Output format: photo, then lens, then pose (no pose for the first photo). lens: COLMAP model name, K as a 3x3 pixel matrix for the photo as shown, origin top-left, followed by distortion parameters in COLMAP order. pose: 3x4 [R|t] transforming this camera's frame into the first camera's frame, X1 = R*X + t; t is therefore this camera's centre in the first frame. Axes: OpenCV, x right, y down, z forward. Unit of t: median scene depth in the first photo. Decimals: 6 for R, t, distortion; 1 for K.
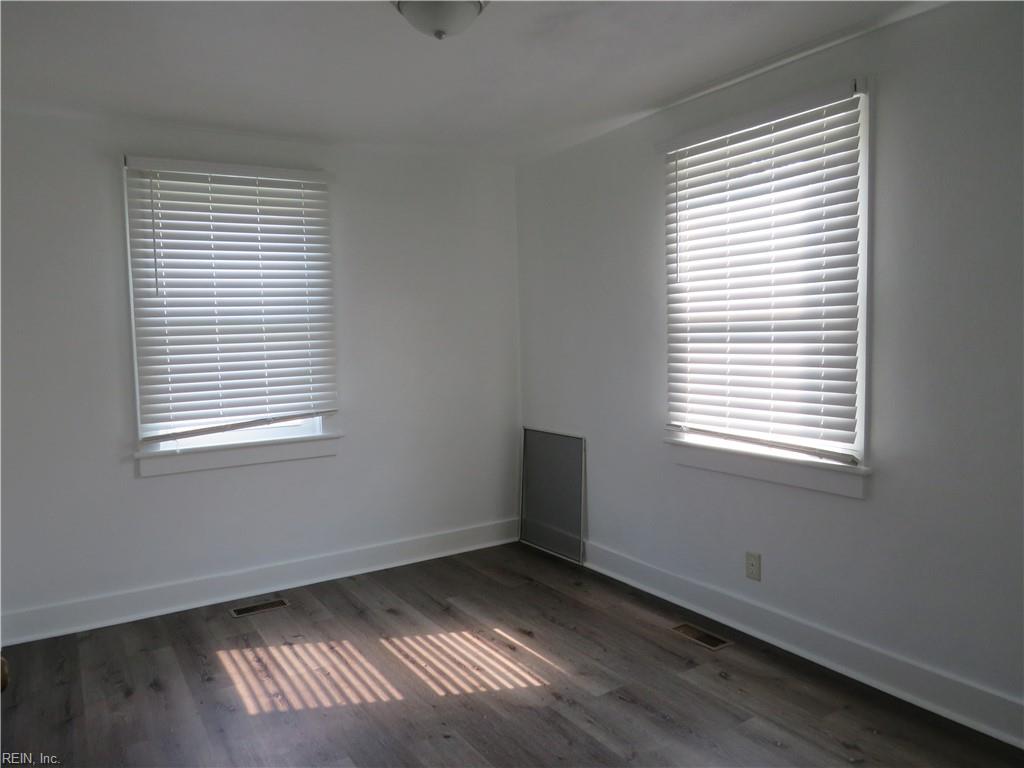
lens RADIAL K [[738.5, 0, 510.3], [0, 738.5, 374.8], [0, 0, 1]] dist [-0.023680, 0.025970]
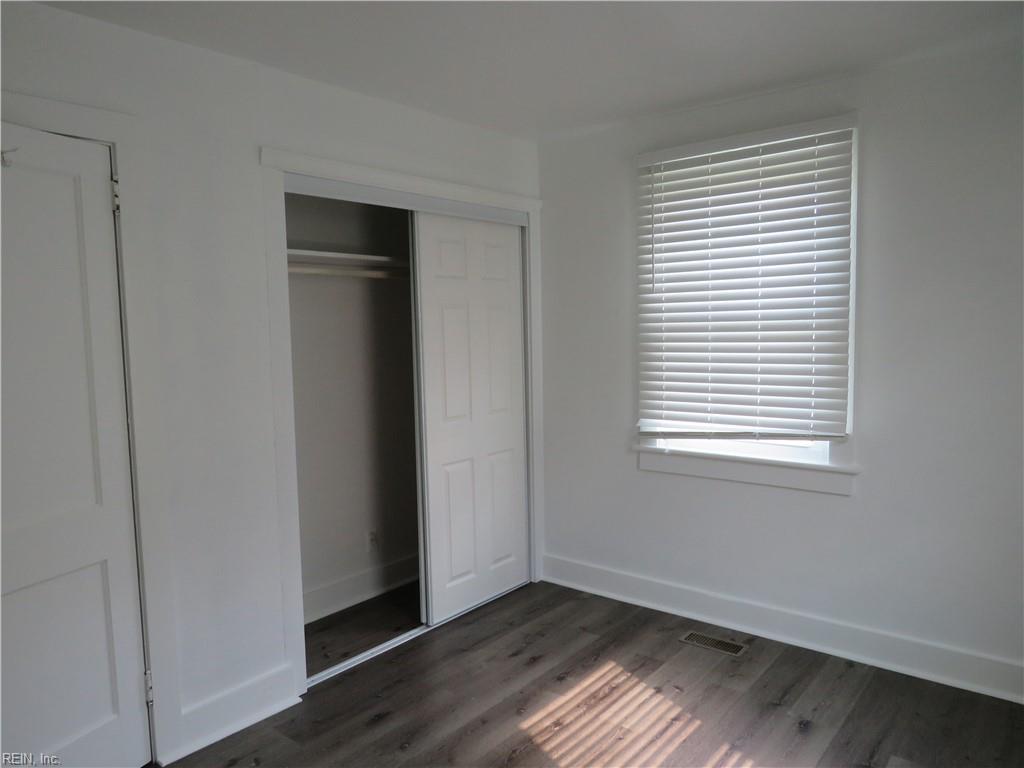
lens RADIAL K [[738.5, 0, 511.3], [0, 738.5, 379.6], [0, 0, 1]] dist [-0.023680, 0.025970]
pose [[0.316234, 0.093712, -0.944041, 0.396735], [-0.046849, 0.995438, 0.083121, -0.061909], [0.947524, 0.017942, 0.319182, 0.494397]]
